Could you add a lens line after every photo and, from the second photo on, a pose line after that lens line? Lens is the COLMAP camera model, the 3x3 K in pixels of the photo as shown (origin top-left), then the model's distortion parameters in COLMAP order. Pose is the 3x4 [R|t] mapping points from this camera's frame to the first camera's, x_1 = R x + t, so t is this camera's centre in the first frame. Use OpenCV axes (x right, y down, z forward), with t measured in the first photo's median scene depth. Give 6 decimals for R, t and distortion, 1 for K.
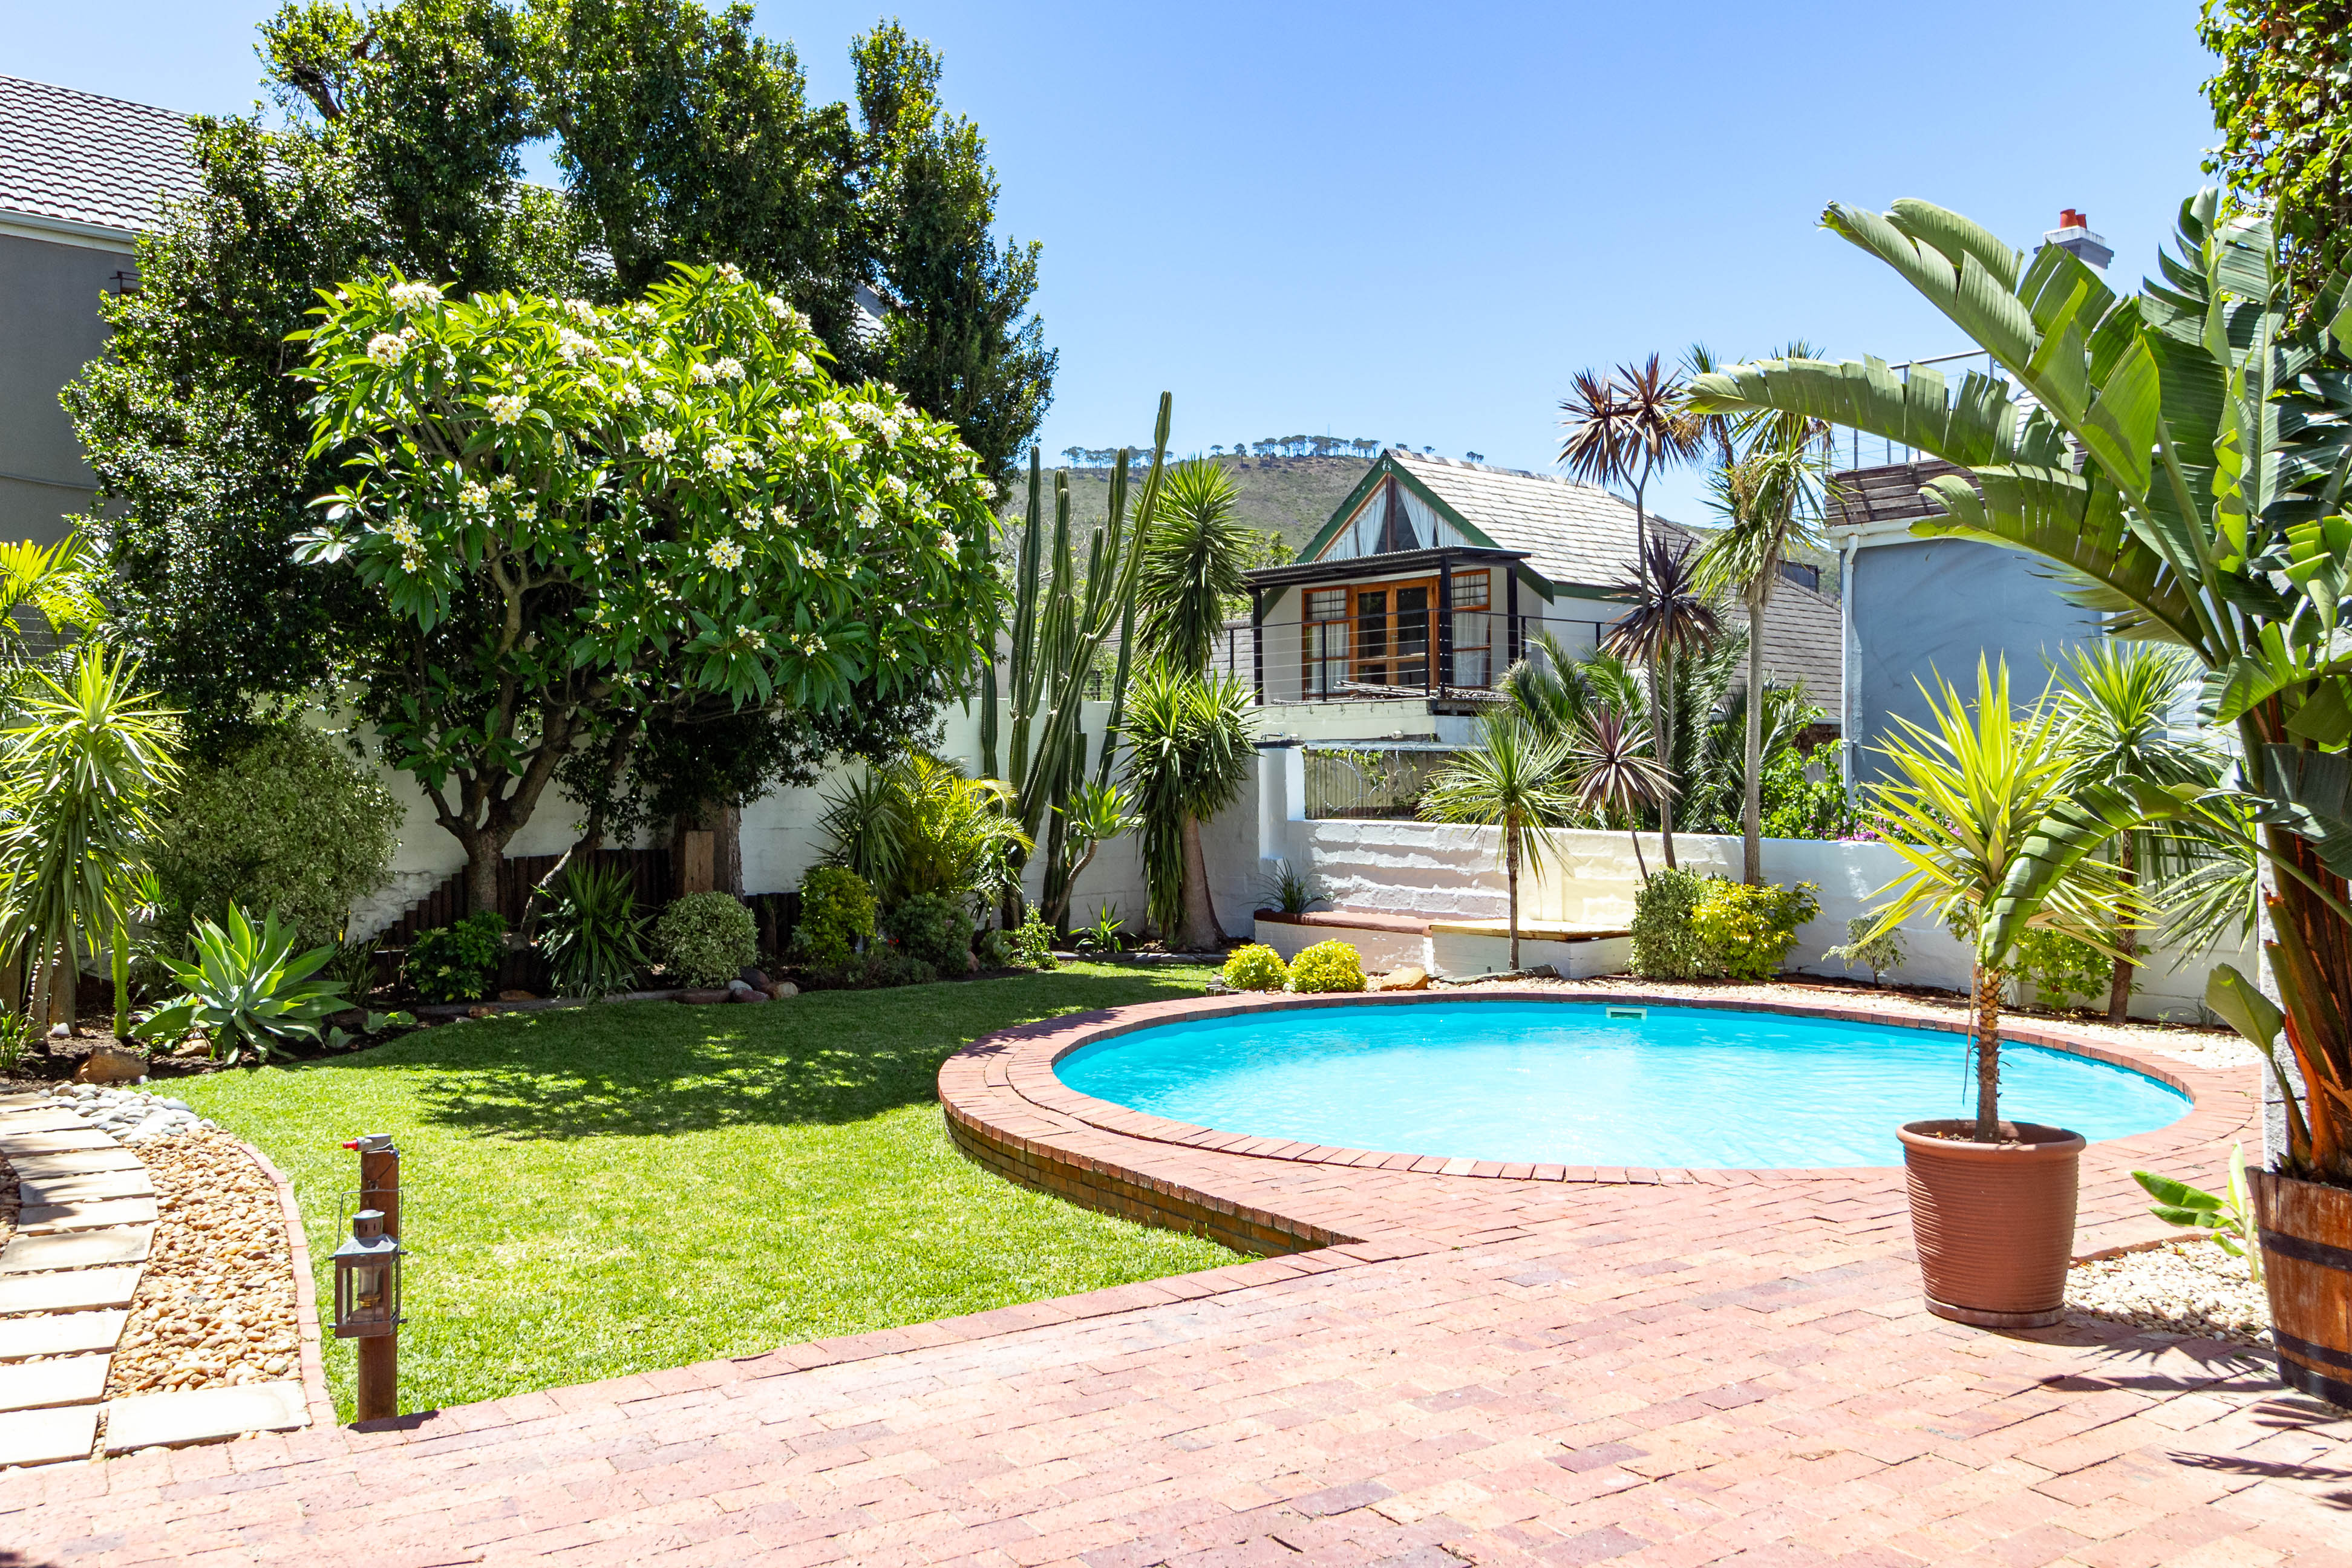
lens RADIAL K [[1815.0, 0, 1164.8], [0, 1815.0, 793.6], [0, 0, 1]] dist [0.002608, -0.000700]
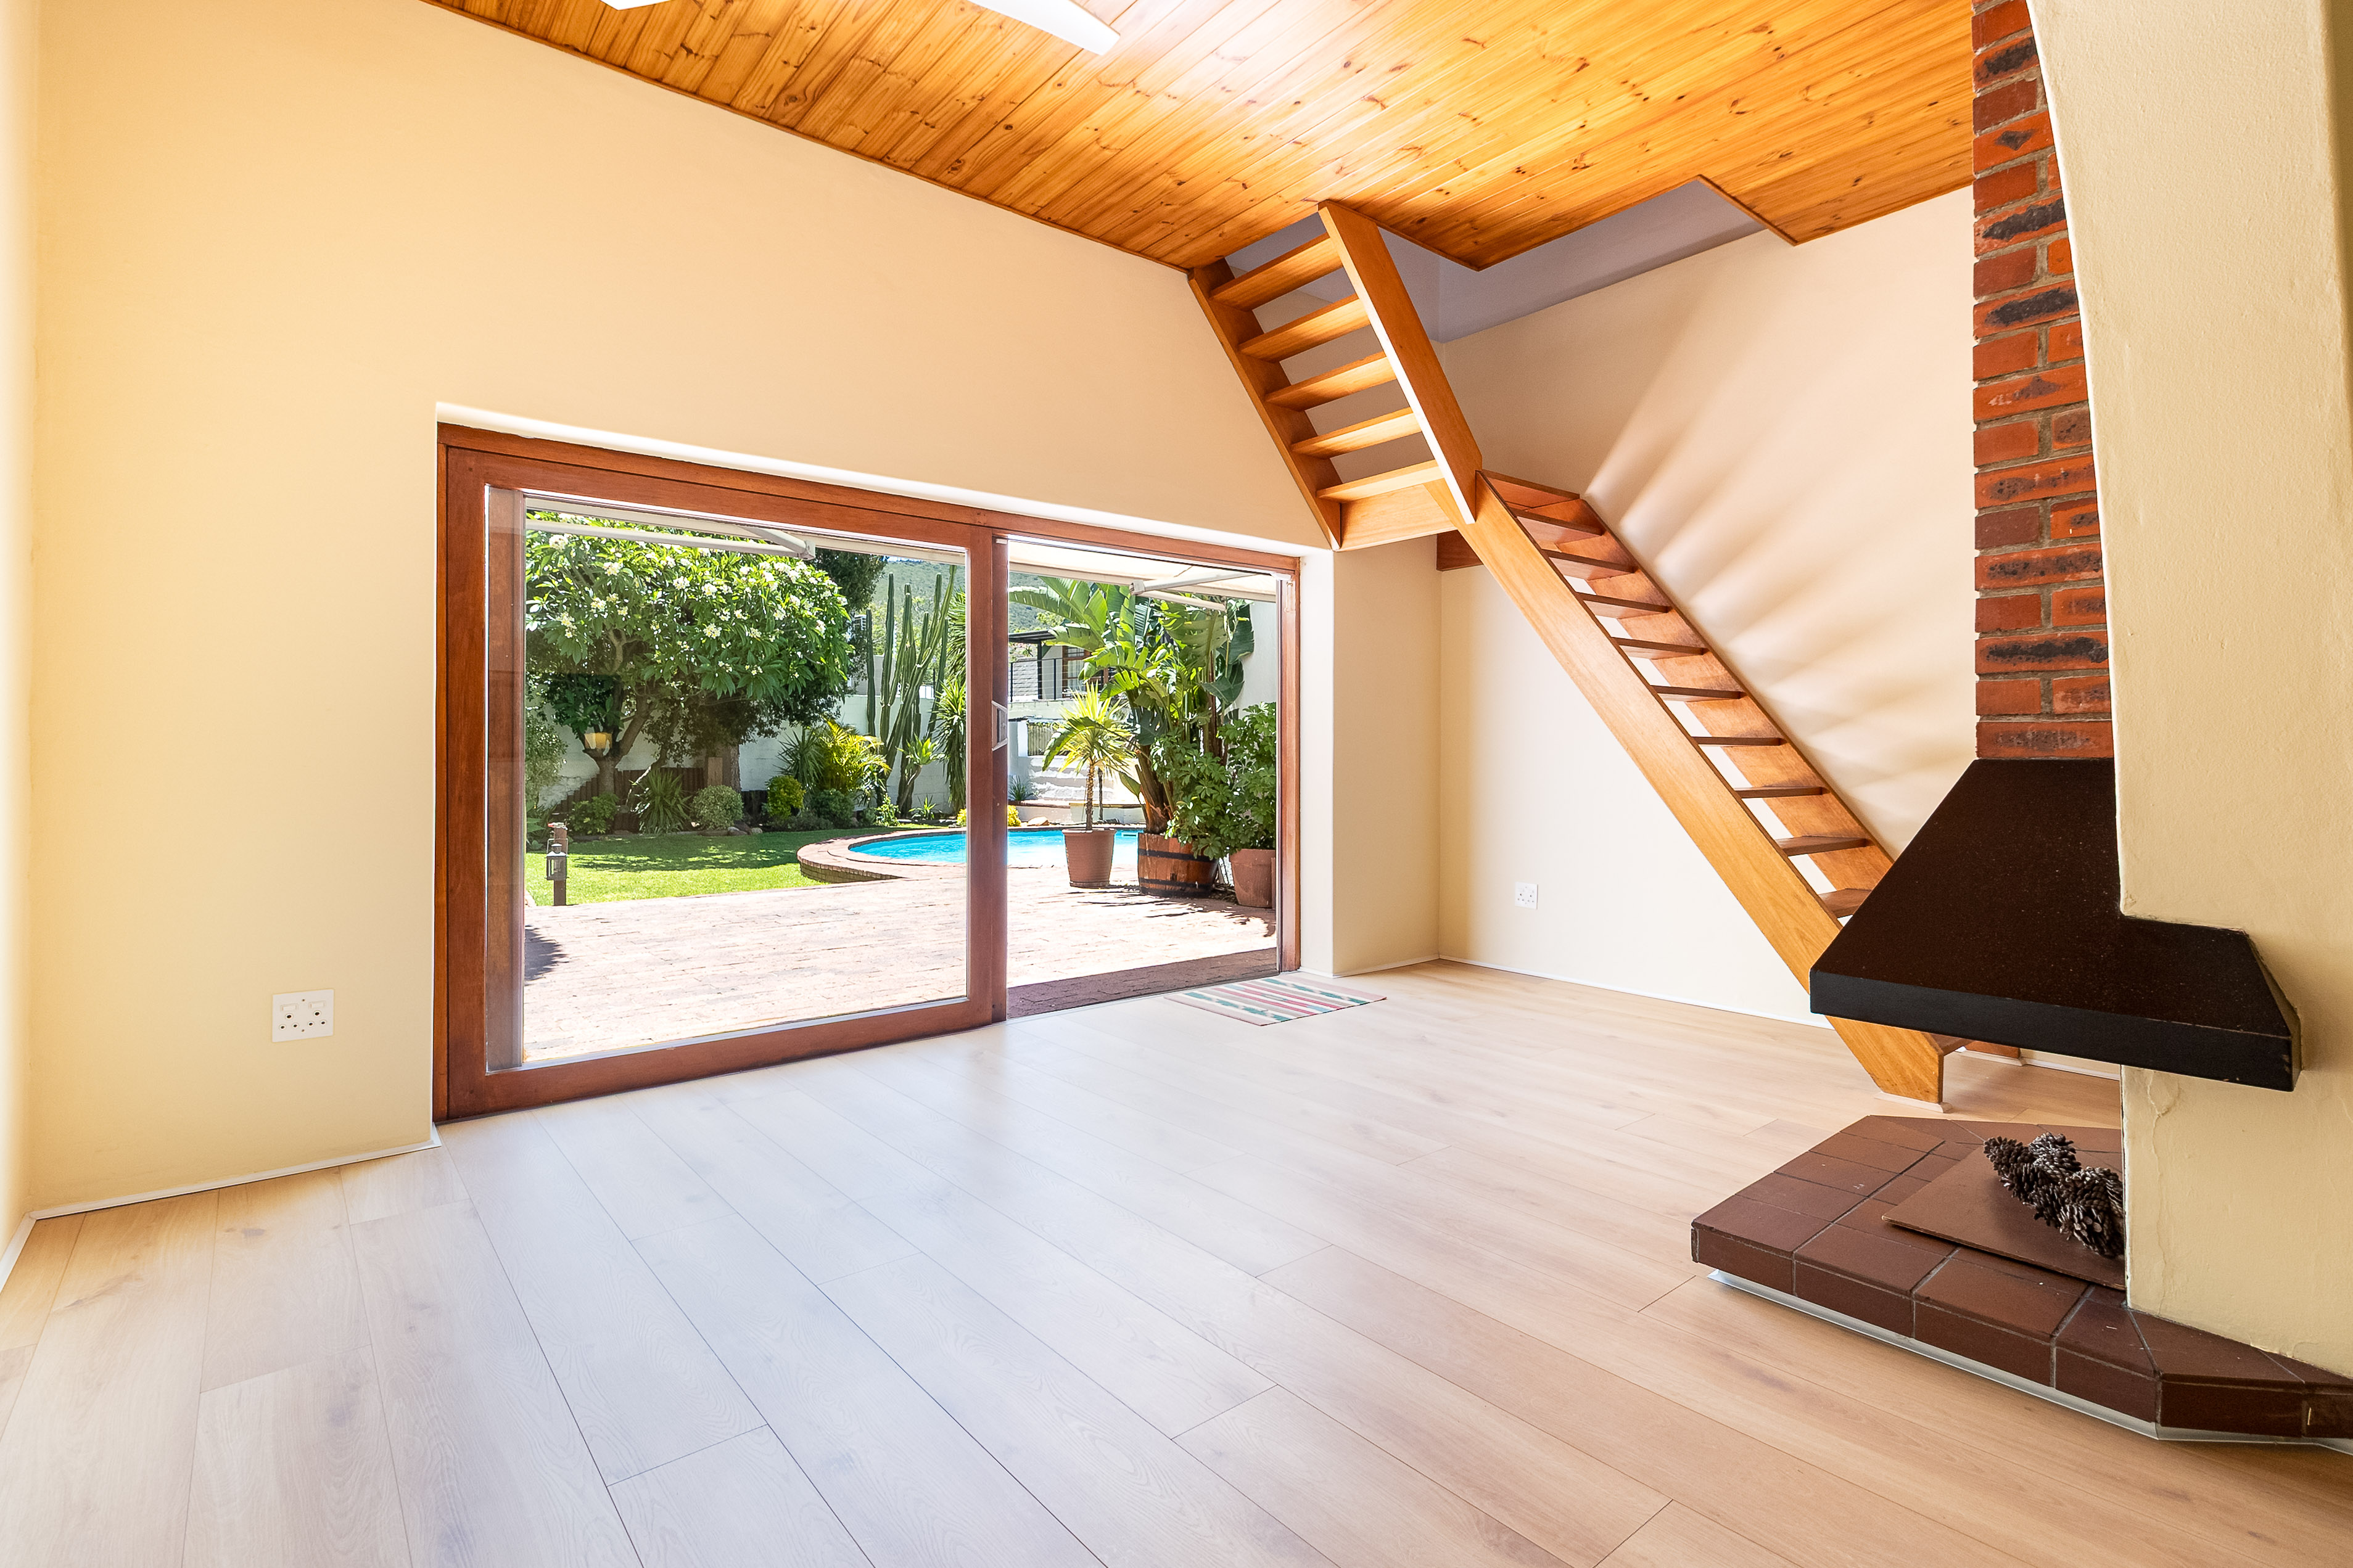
lens RADIAL K [[1129.6, 0, 1186.1], [0, 1129.6, 774.4], [0, 0, 1]] dist [0.004099, 0.001058]
pose [[0.994490, 0.002811, 0.104792, 0.155508], [-0.004178, 0.999909, 0.012833, 0.022375], [-0.104746, -0.013200, 0.994411, -0.373774]]
